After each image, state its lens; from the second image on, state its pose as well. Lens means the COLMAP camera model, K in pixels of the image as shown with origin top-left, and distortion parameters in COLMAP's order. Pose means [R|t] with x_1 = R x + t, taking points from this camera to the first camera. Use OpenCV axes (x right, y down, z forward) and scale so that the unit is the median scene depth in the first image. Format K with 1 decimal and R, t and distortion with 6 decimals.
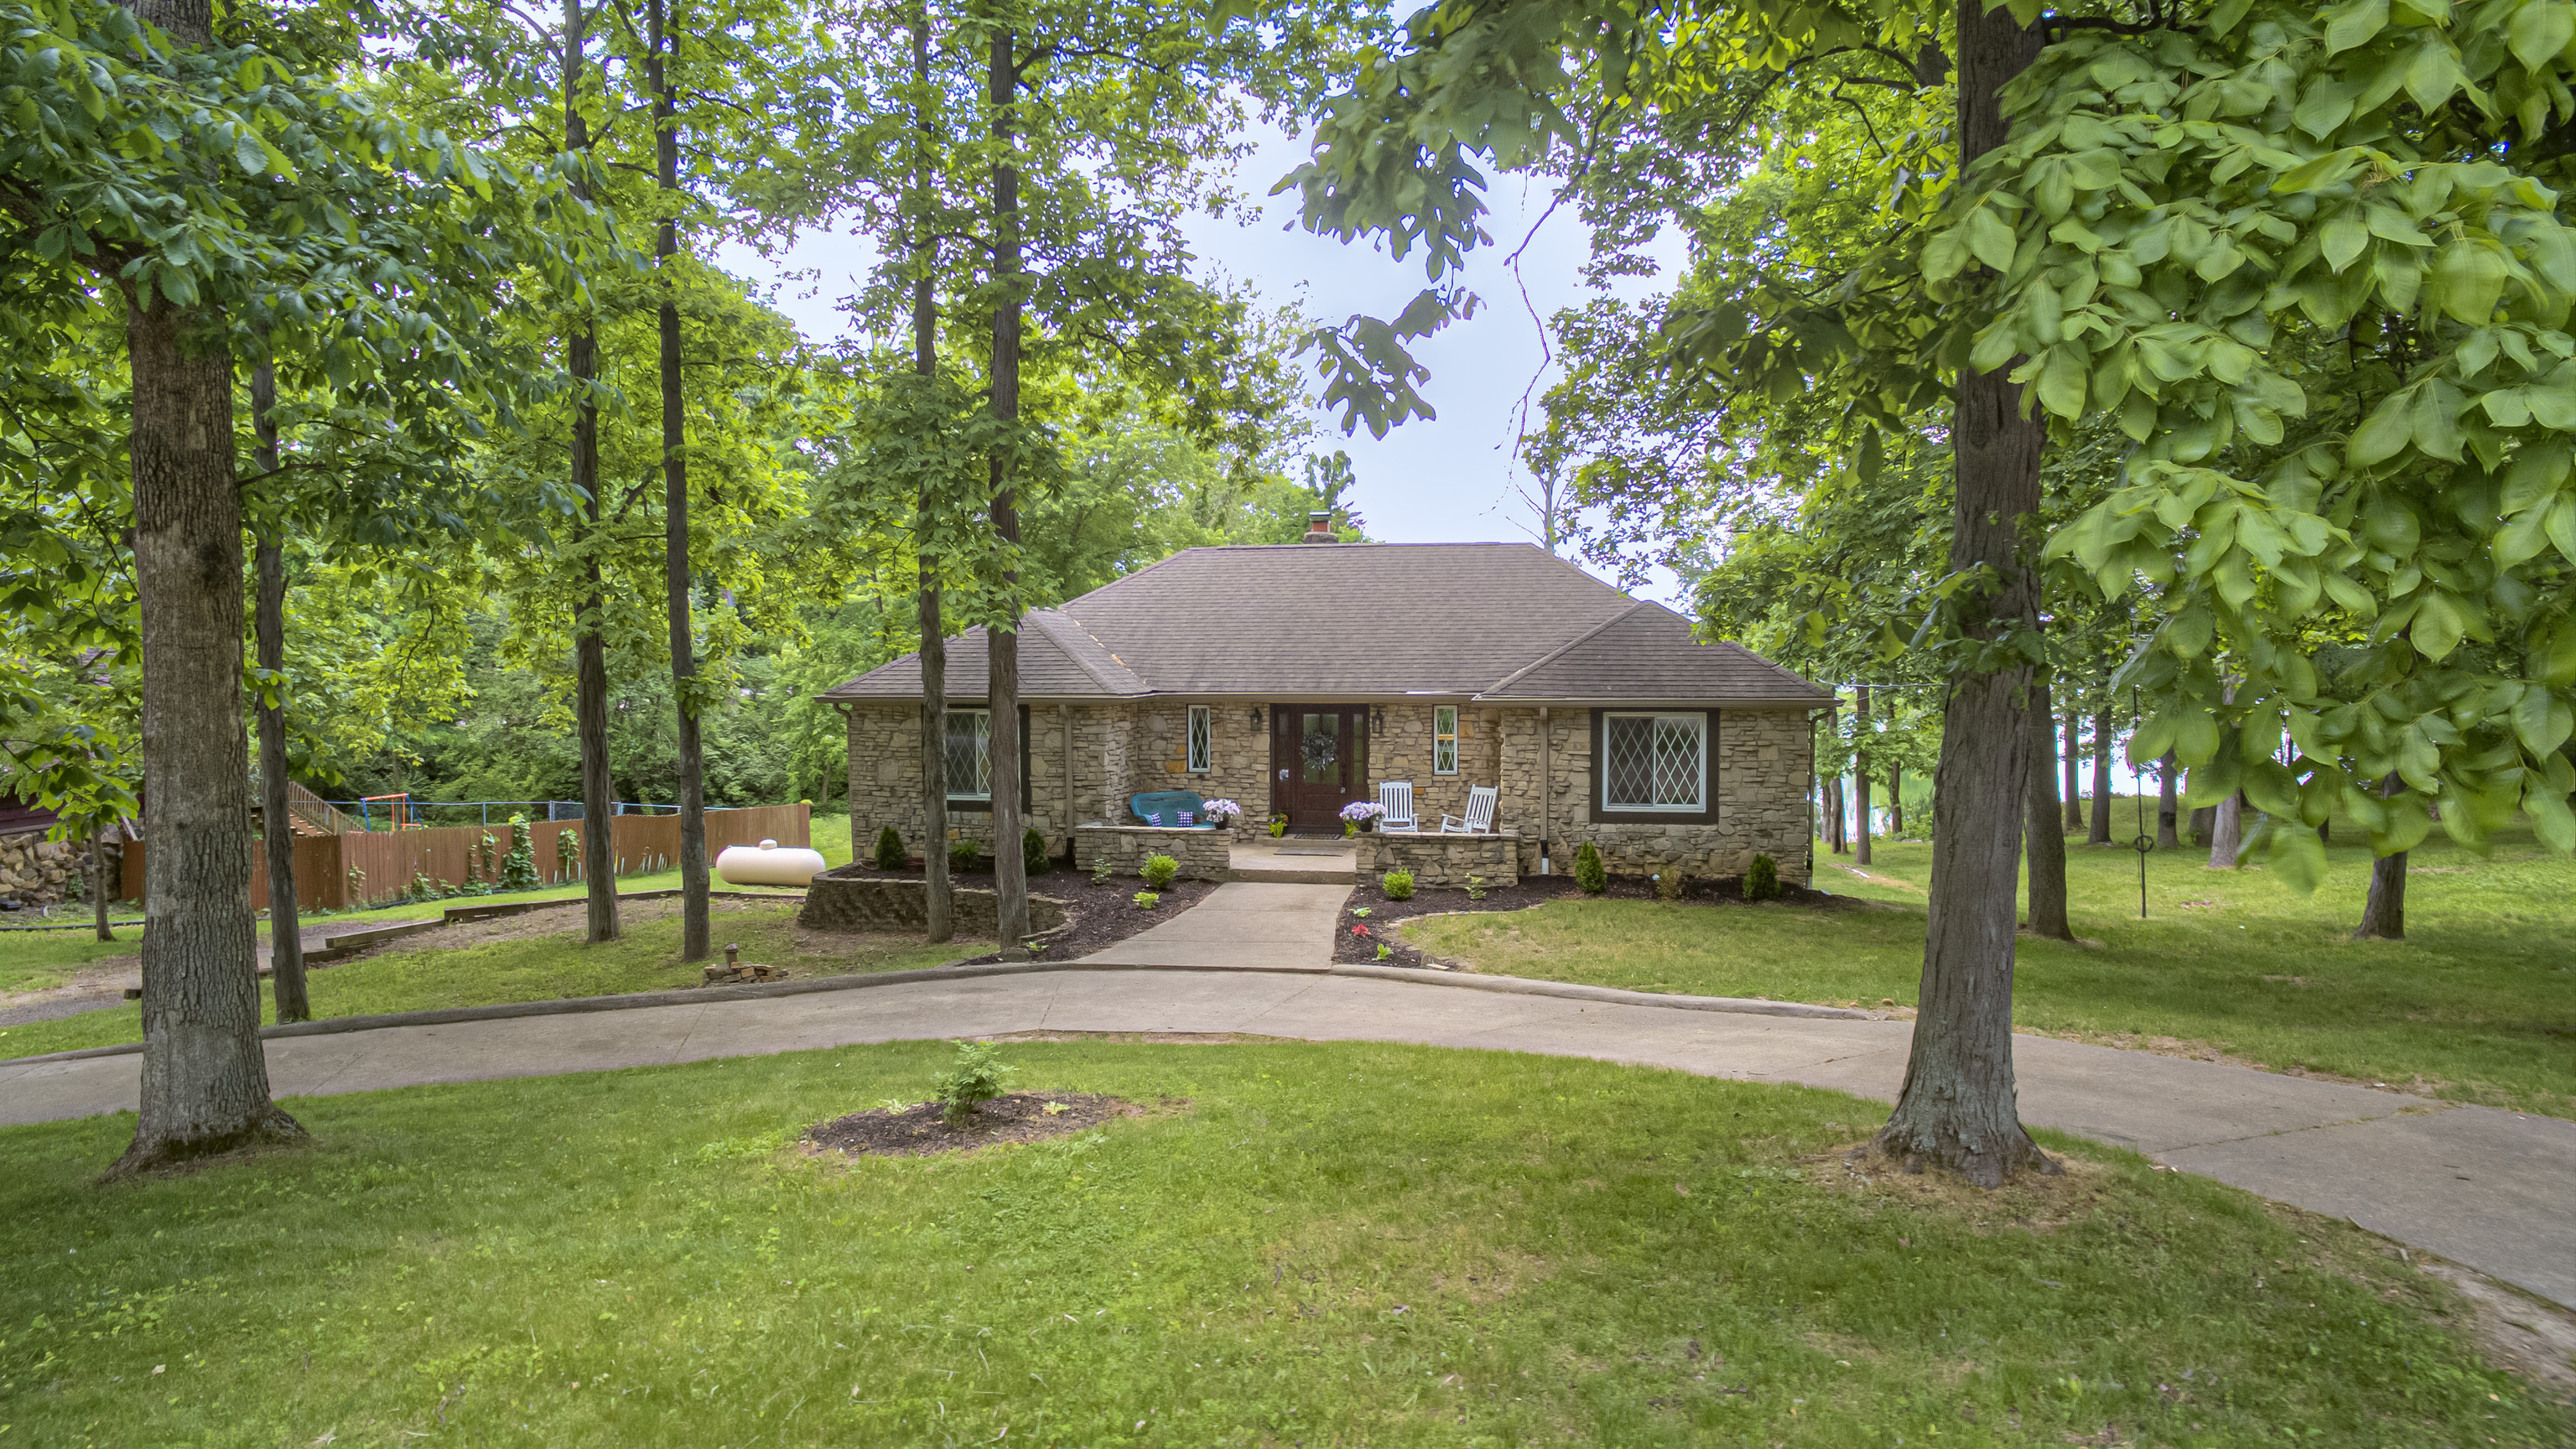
lens RADIAL K [[1502.7, 0, 1288.0], [0, 1502.7, 724.5], [0, 0, 1]] dist [-0.122668, 0.094875]
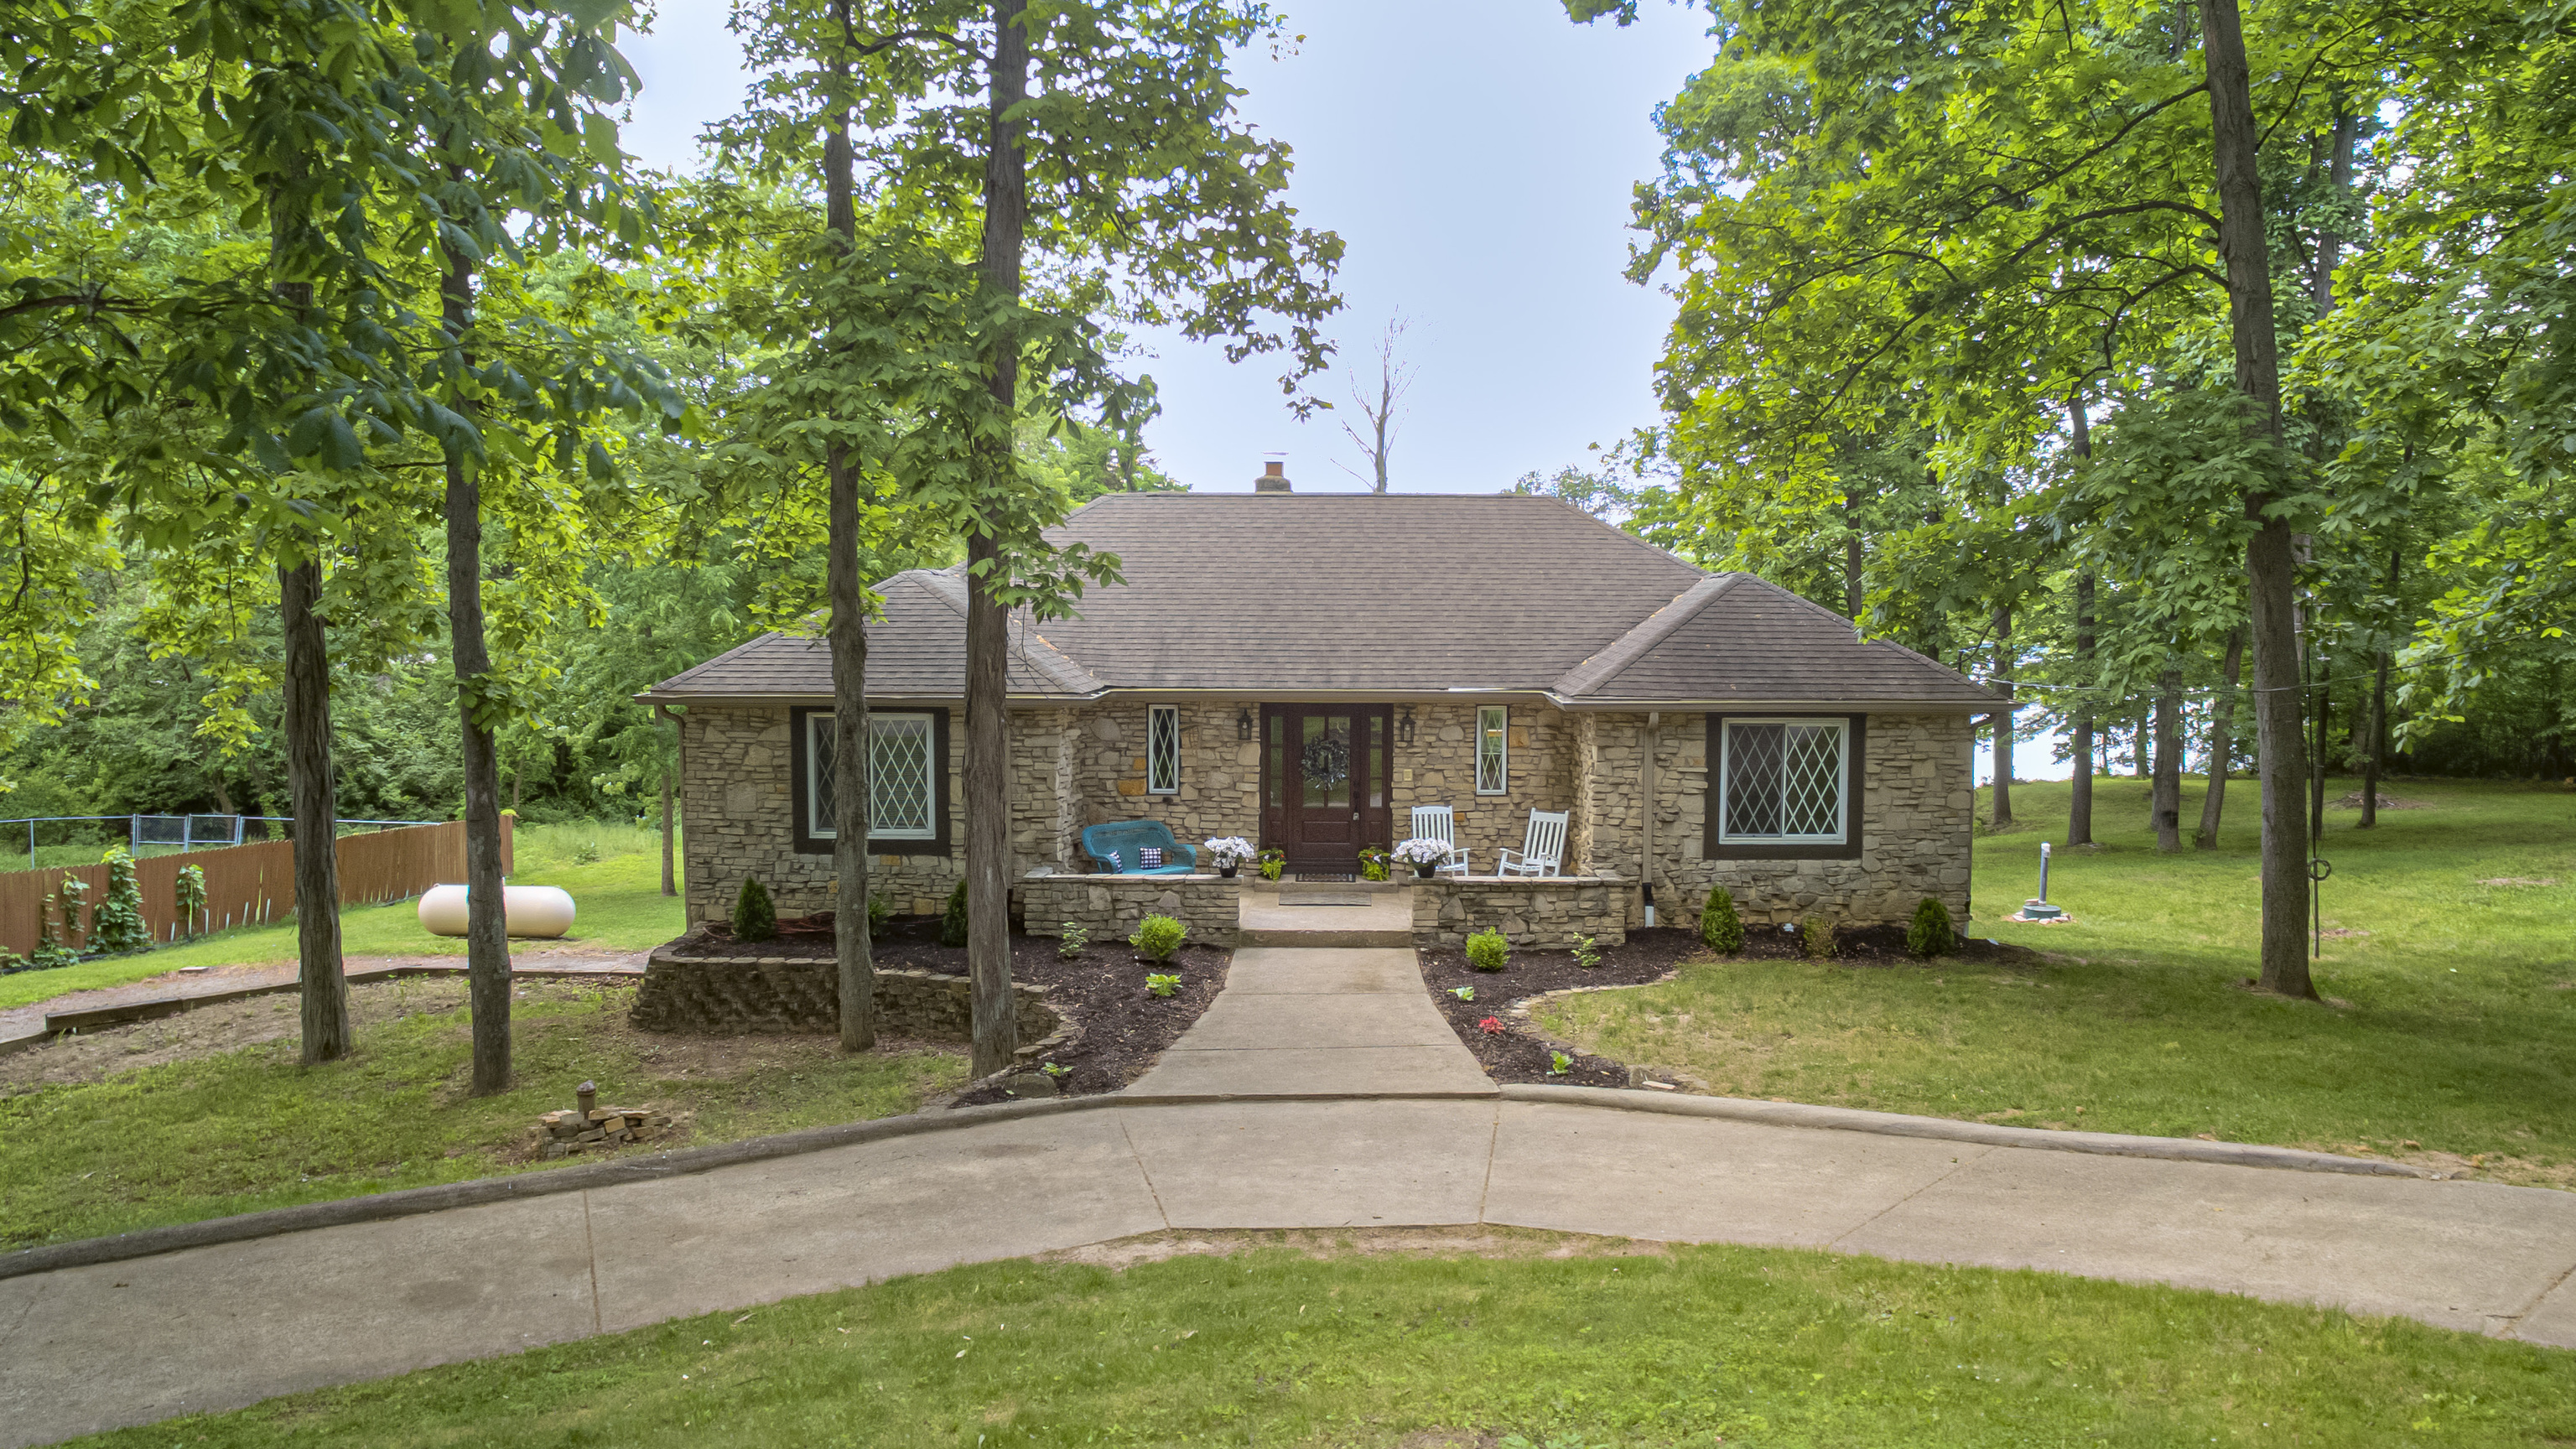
lens RADIAL K [[1685.5, 0, 1287.6], [0, 1685.5, 703.0], [0, 0, 1]] dist [-0.119920, 0.094737]
pose [[0.982885, -0.002338, 0.184205, -0.171830], [0.000666, 0.999958, 0.009137, -0.023955], [-0.184219, -0.008858, 0.982845, 0.182570]]
